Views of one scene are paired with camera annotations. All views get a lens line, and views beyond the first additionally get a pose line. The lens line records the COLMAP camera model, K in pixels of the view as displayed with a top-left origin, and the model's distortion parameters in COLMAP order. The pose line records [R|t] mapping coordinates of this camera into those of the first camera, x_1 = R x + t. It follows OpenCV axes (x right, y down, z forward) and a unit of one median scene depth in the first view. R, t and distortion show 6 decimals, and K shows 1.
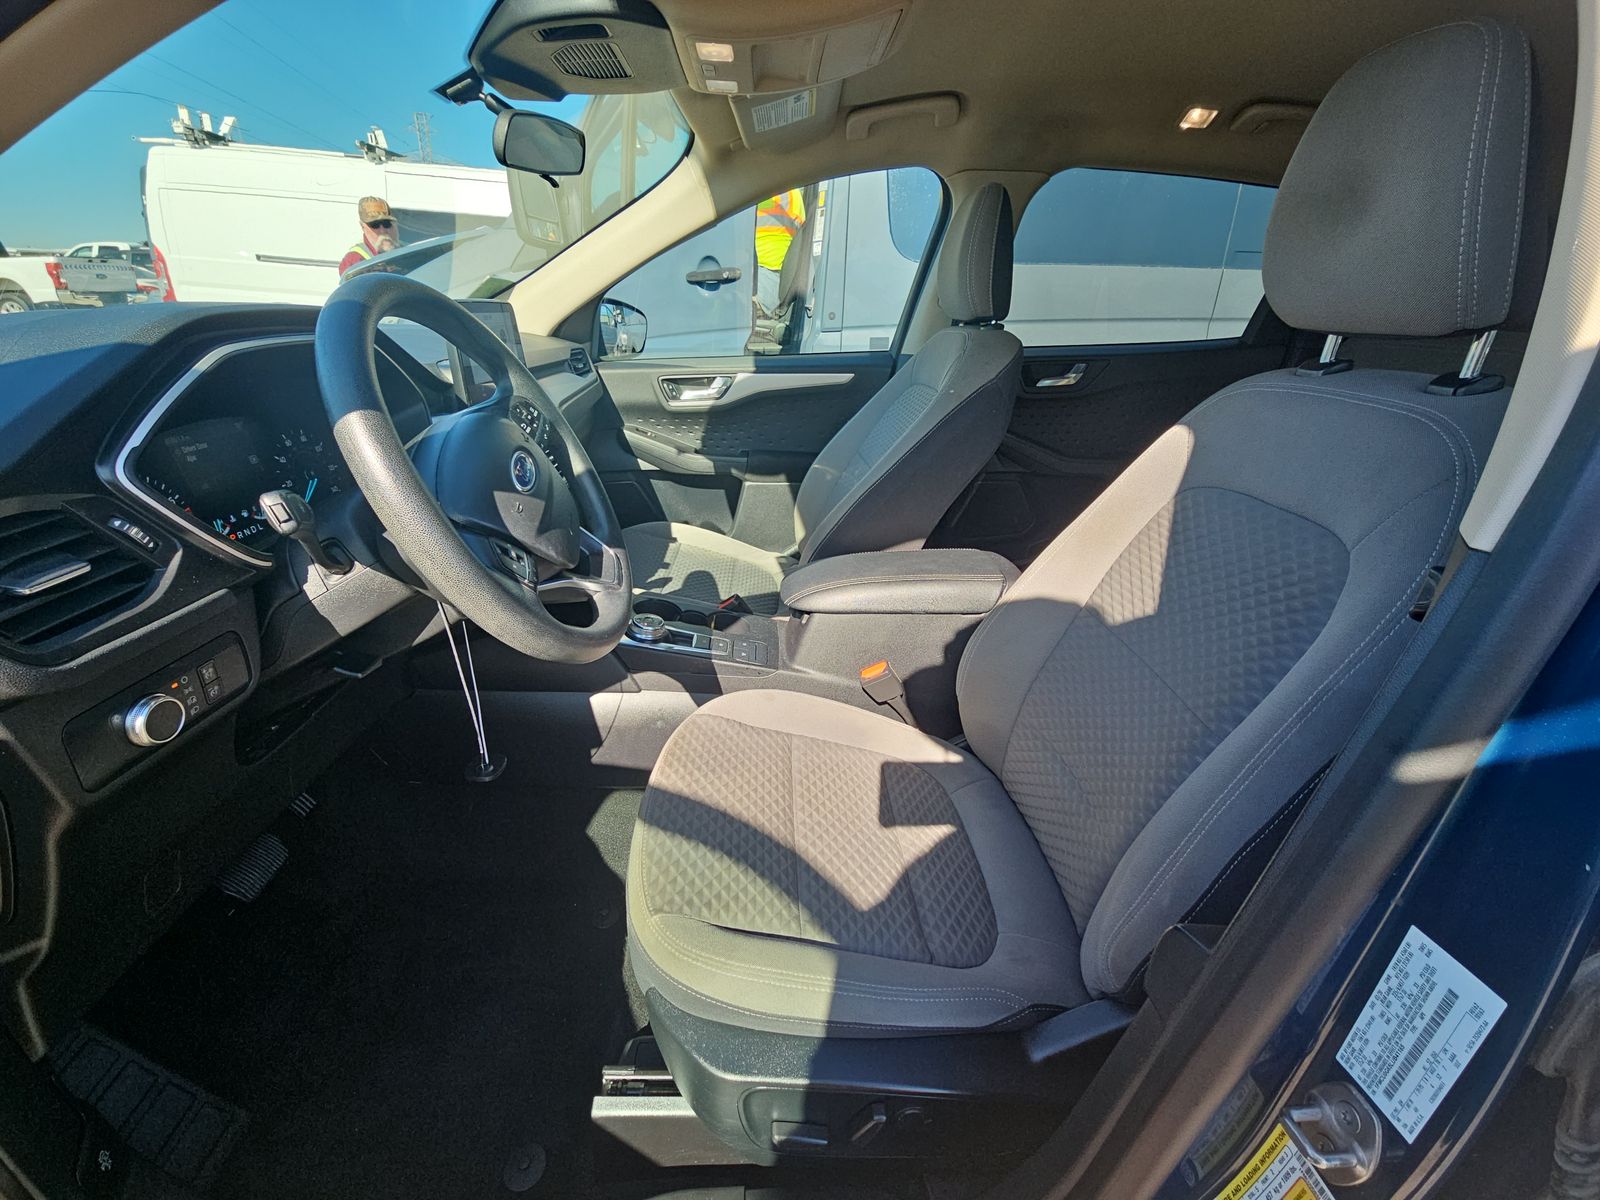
lens RADIAL K [[640.6, 0, 800.0], [0, 640.6, 600.0], [0, 0, 1]] dist [0.000255, -0.000244]
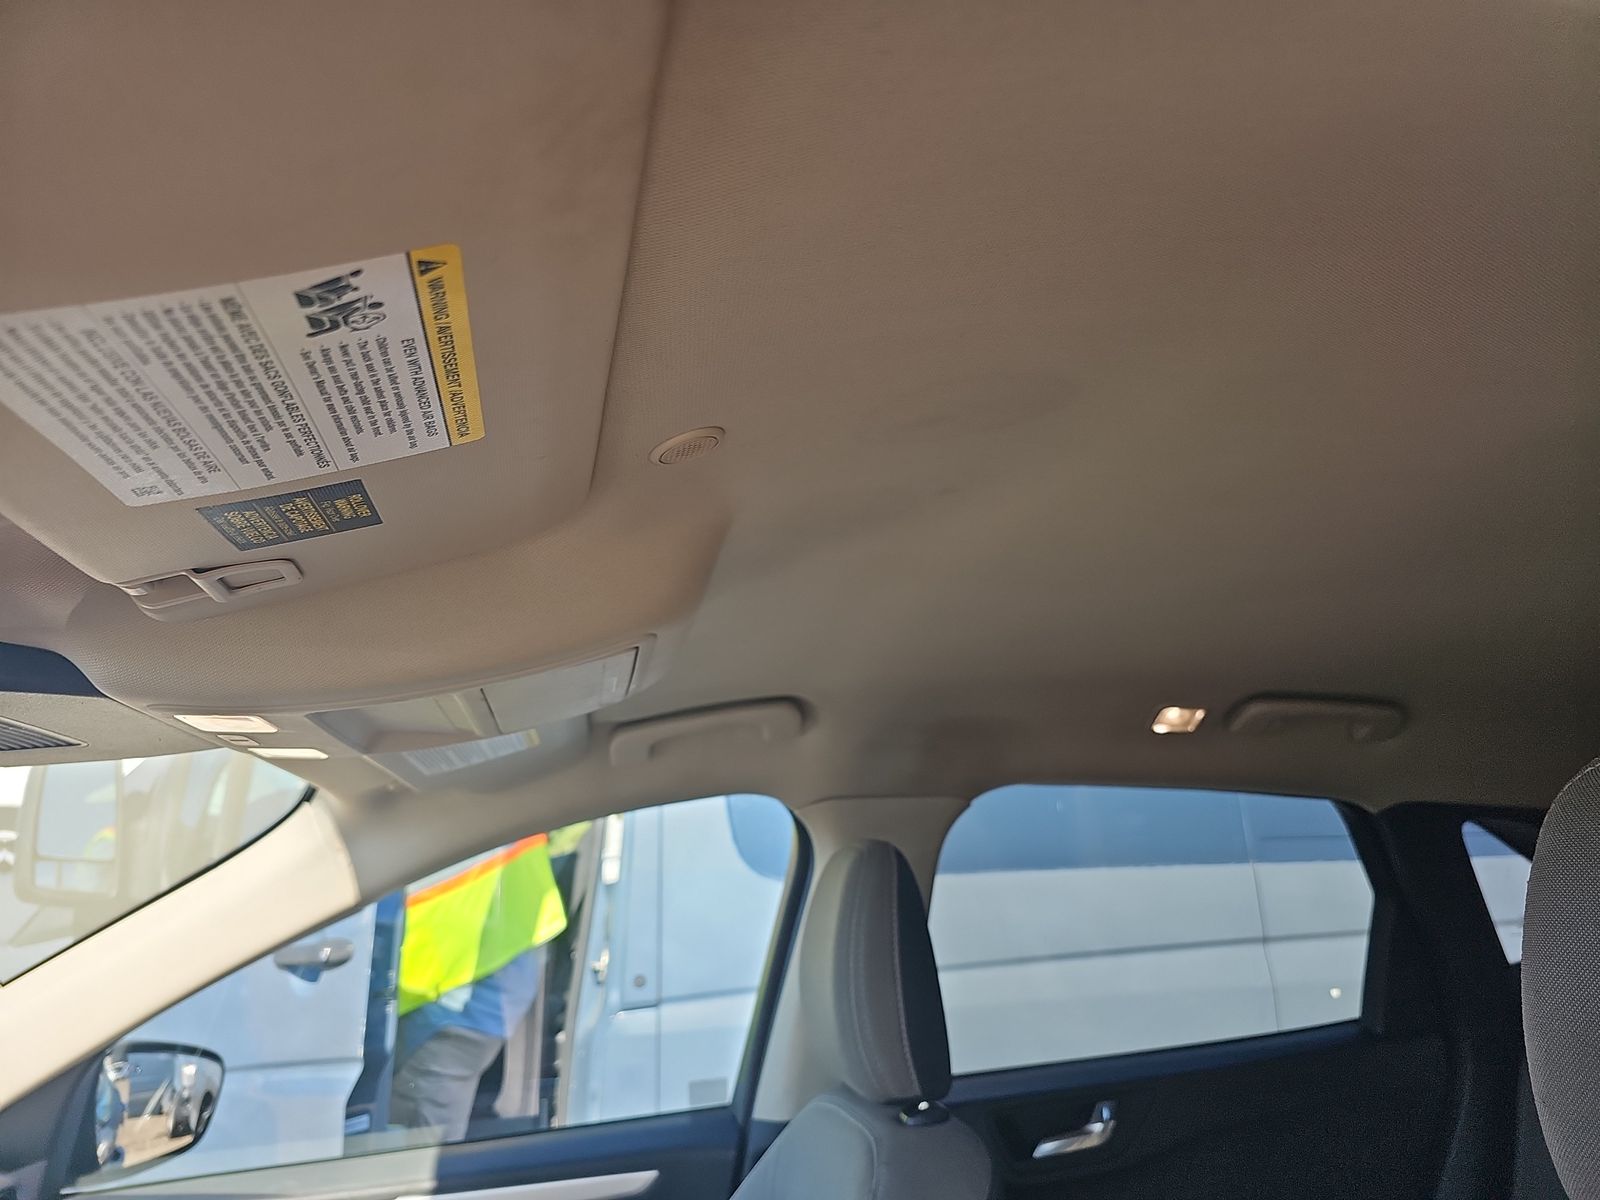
lens RADIAL K [[1204.2, 0, 800.0], [0, 1204.2, 600.0], [0, 0, 1]] dist [-0.001527, -0.002153]
pose [[0.983251, -0.011827, 0.181873, 0.043916], [0.128777, 0.751239, -0.647346, -0.117677], [-0.128973, 0.659924, 0.740179, 0.093961]]
